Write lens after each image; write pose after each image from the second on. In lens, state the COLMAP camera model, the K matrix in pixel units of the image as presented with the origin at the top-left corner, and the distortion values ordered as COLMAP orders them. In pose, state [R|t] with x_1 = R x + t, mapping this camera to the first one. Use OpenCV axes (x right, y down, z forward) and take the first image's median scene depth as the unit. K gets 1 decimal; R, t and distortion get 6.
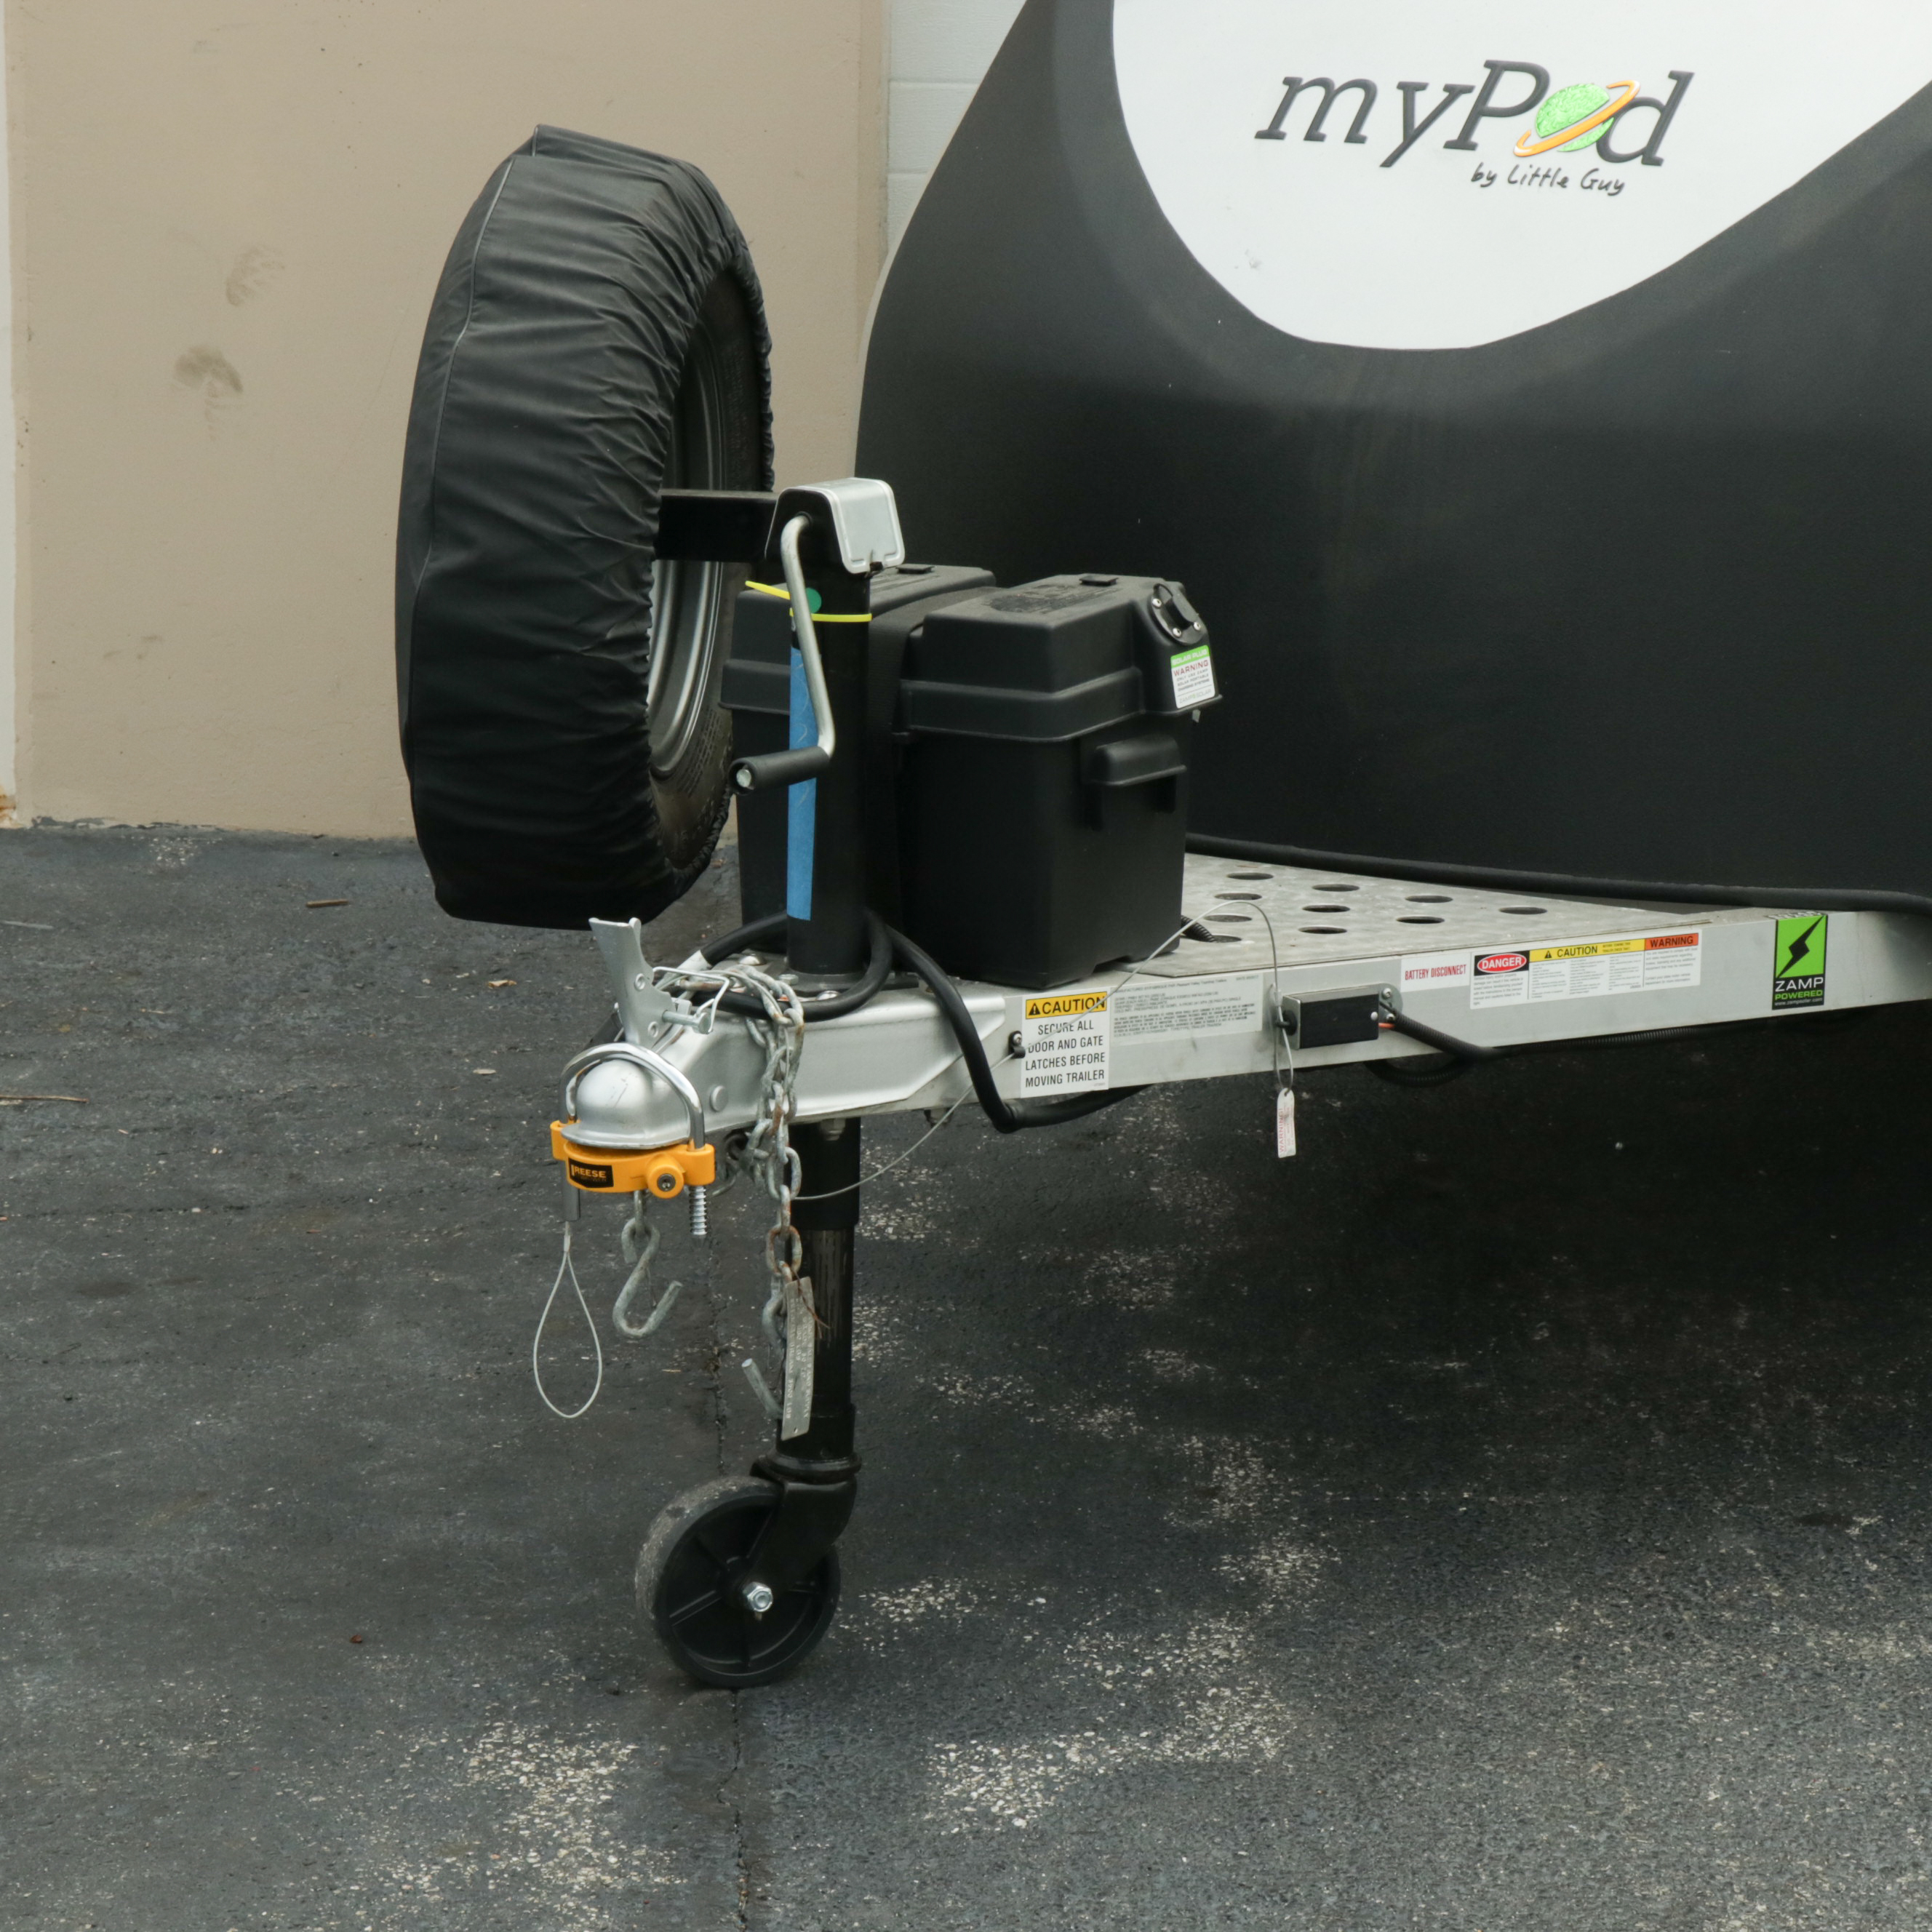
lens RADIAL K [[6908.5, 0, 966.0], [0, 6908.5, 966.0], [0, 0, 1]] dist [0.395351, -1.312030]
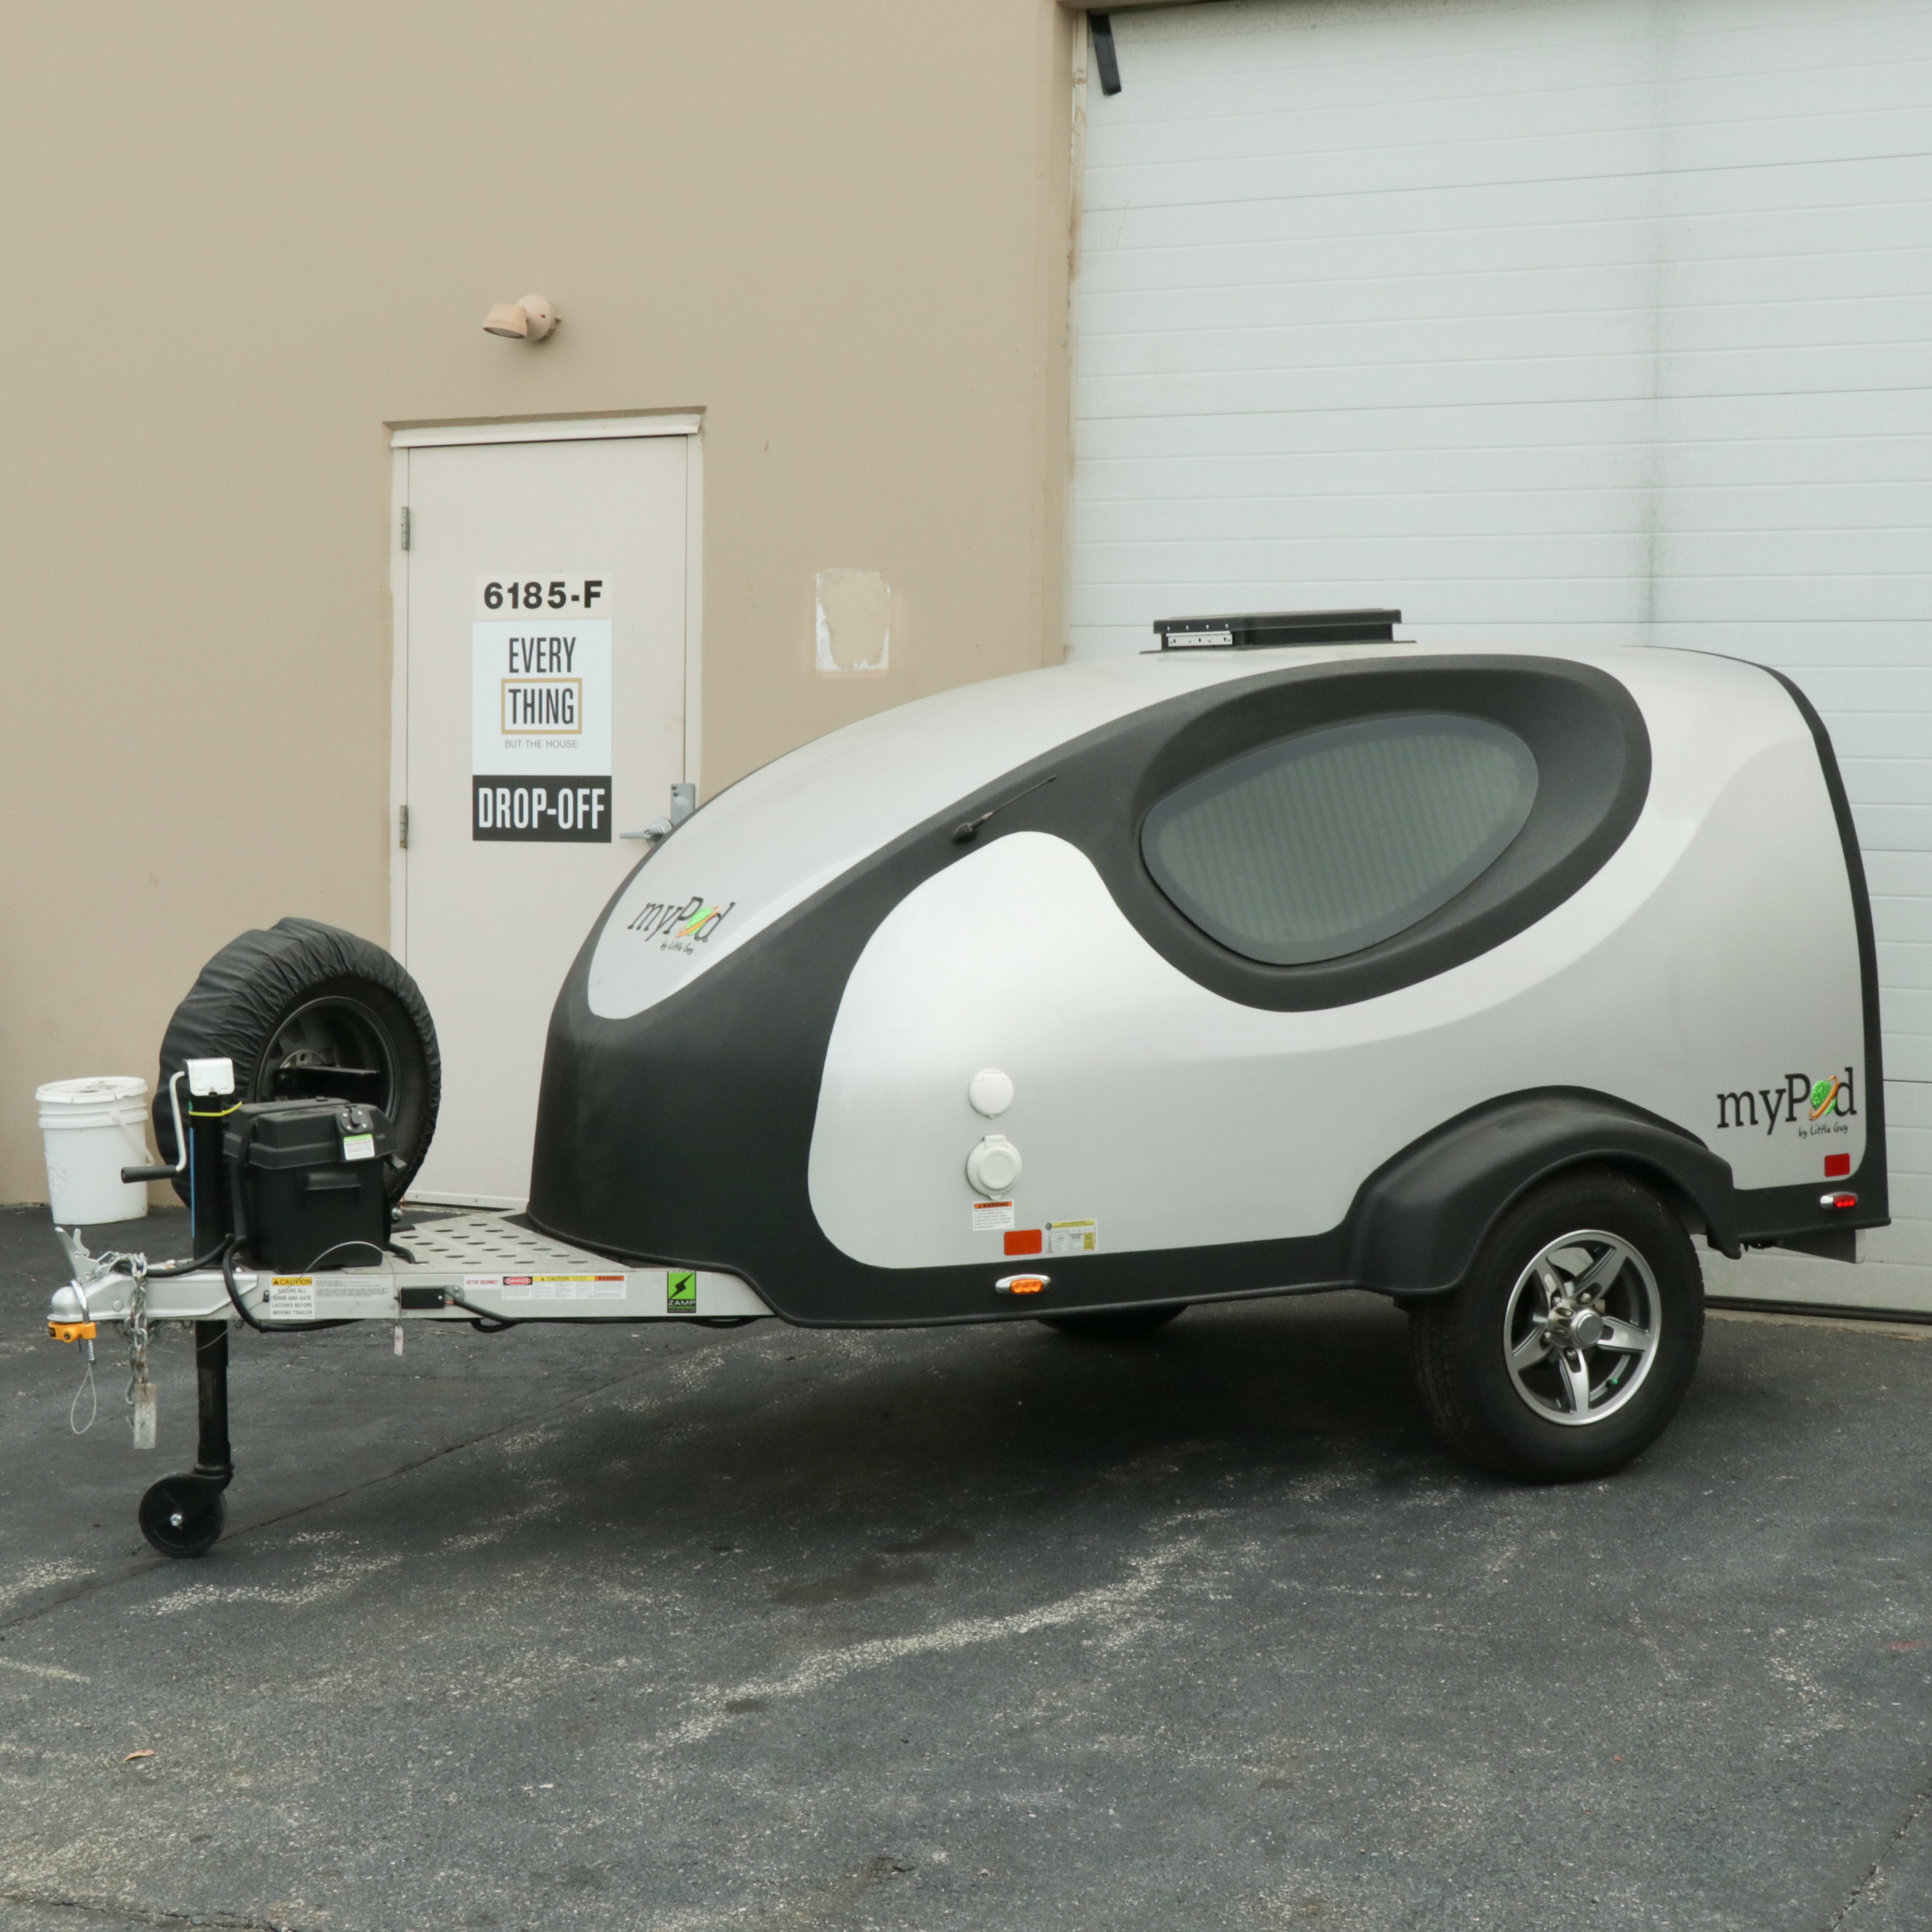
lens RADIAL K [[3446.9, 0, 966.0], [0, 3446.9, 966.0], [0, 0, 1]] dist [-0.071280, 0.340695]
pose [[0.880080, 0.018868, -0.474450, 0.756702], [-0.074142, 0.992415, -0.098062, -0.003170], [0.469000, 0.121479, 0.874804, 0.058571]]
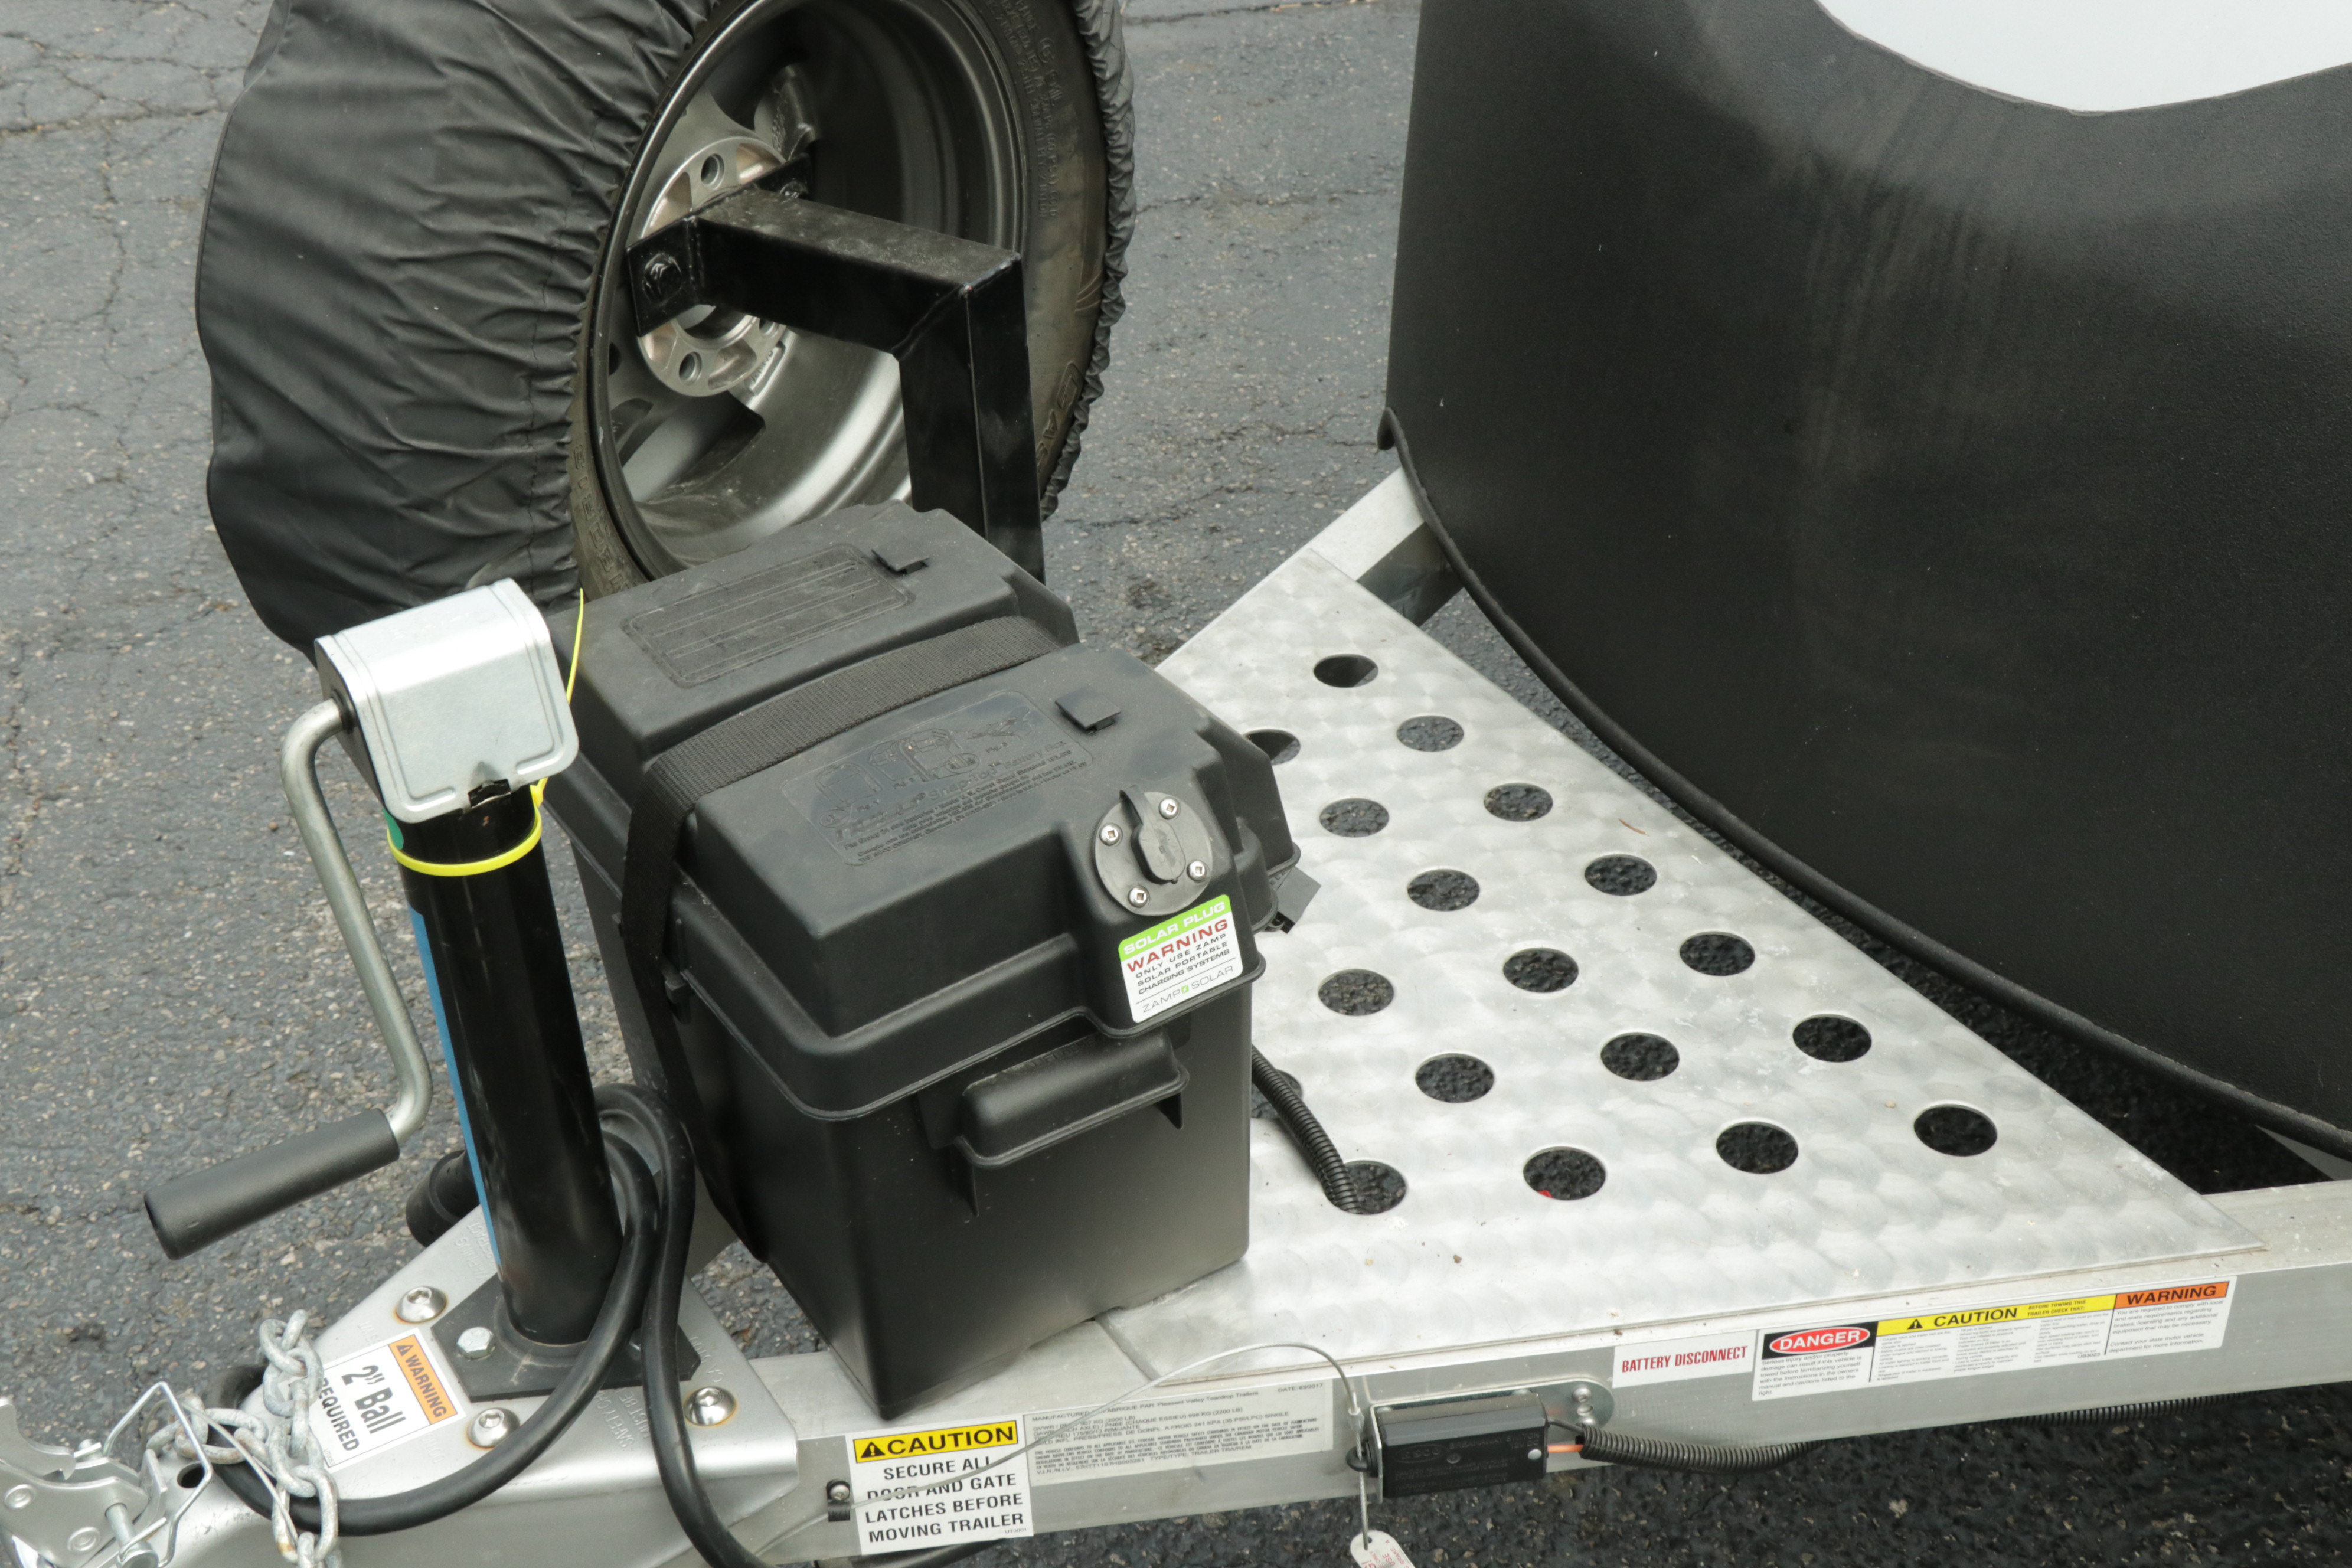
lens RADIAL K [[2940.1, 0, 1175.7], [0, 2940.1, 755.5], [0, 0, 1]] dist [0.006737, 0.069766]
pose [[0.909394, 0.193519, -0.368175, 0.110965], [-0.028493, 0.912079, 0.409024, -0.146637], [0.414958, -0.361474, 0.834953, 0.797551]]
